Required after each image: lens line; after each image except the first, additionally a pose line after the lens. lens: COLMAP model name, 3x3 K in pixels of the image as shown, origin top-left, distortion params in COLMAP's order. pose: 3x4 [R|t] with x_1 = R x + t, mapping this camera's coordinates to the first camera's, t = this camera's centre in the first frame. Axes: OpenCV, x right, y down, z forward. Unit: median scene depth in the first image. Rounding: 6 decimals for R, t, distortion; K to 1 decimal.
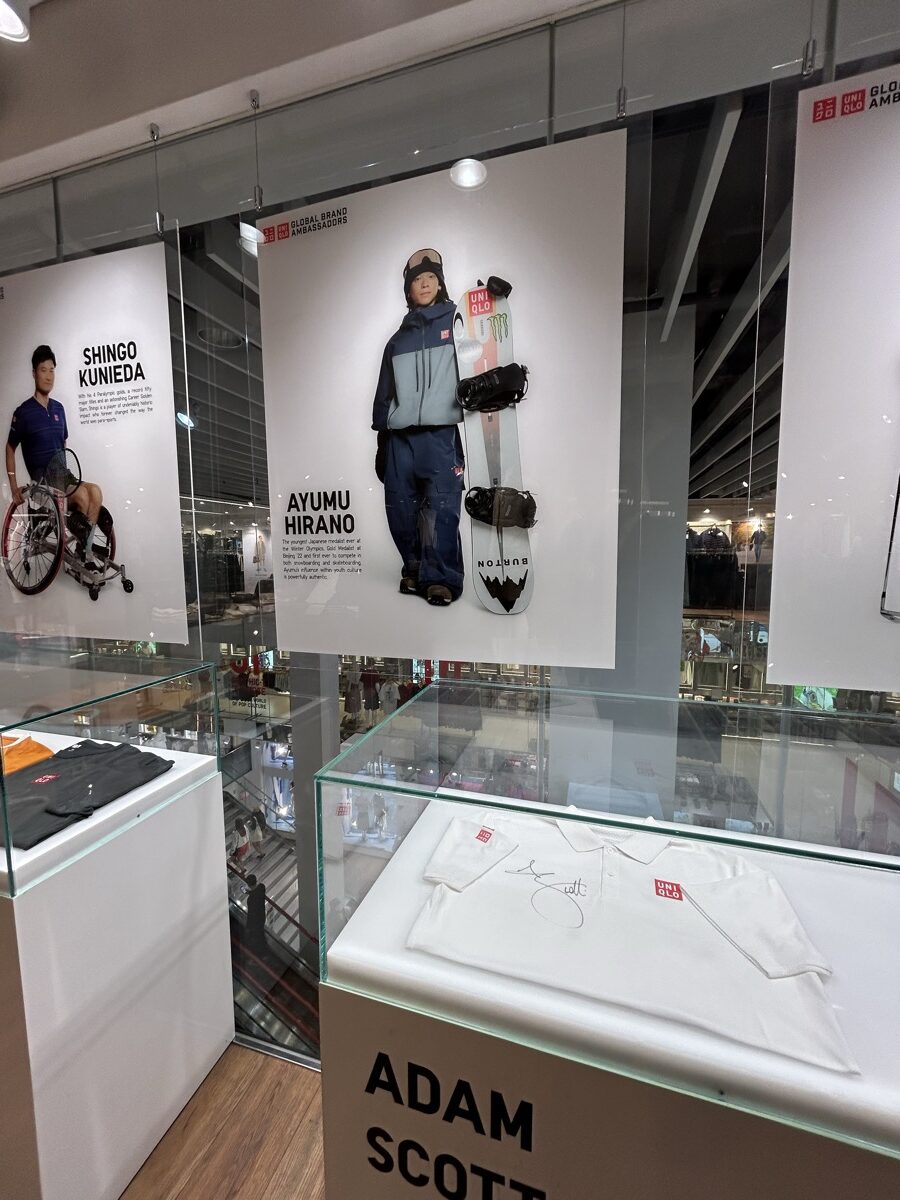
lens RADIAL K [[482.2, 0, 452.5], [0, 482.2, 605.2], [0, 0, 1]] dist [0.001939, -0.000566]
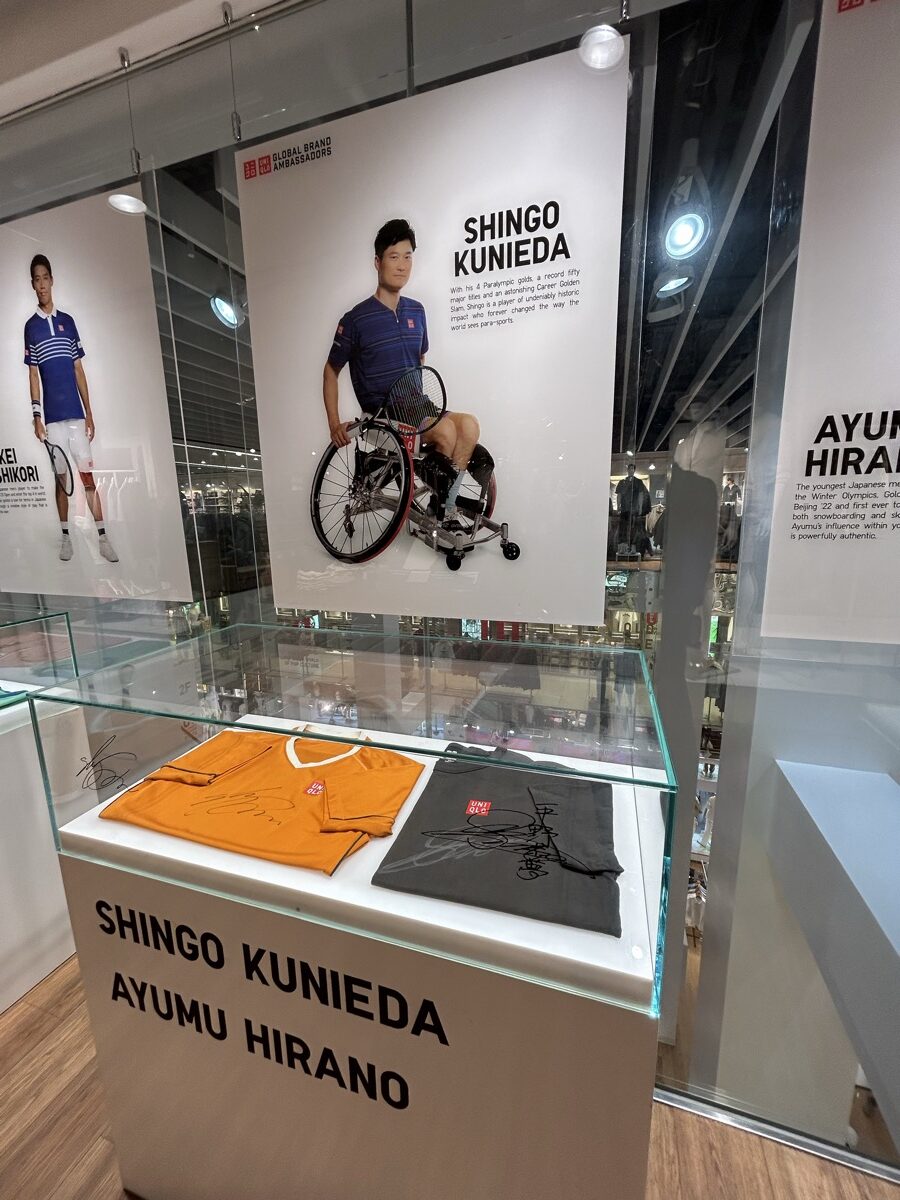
lens RADIAL K [[482.2, 0, 449.7], [0, 482.2, 605.3], [0, 0, 1]] dist [0.001939, -0.000566]
pose [[0.999400, -0.008278, -0.033640, -0.738312], [0.011279, 0.995877, 0.090011, -0.023666], [0.032756, -0.090336, 0.995373, 0.224634]]
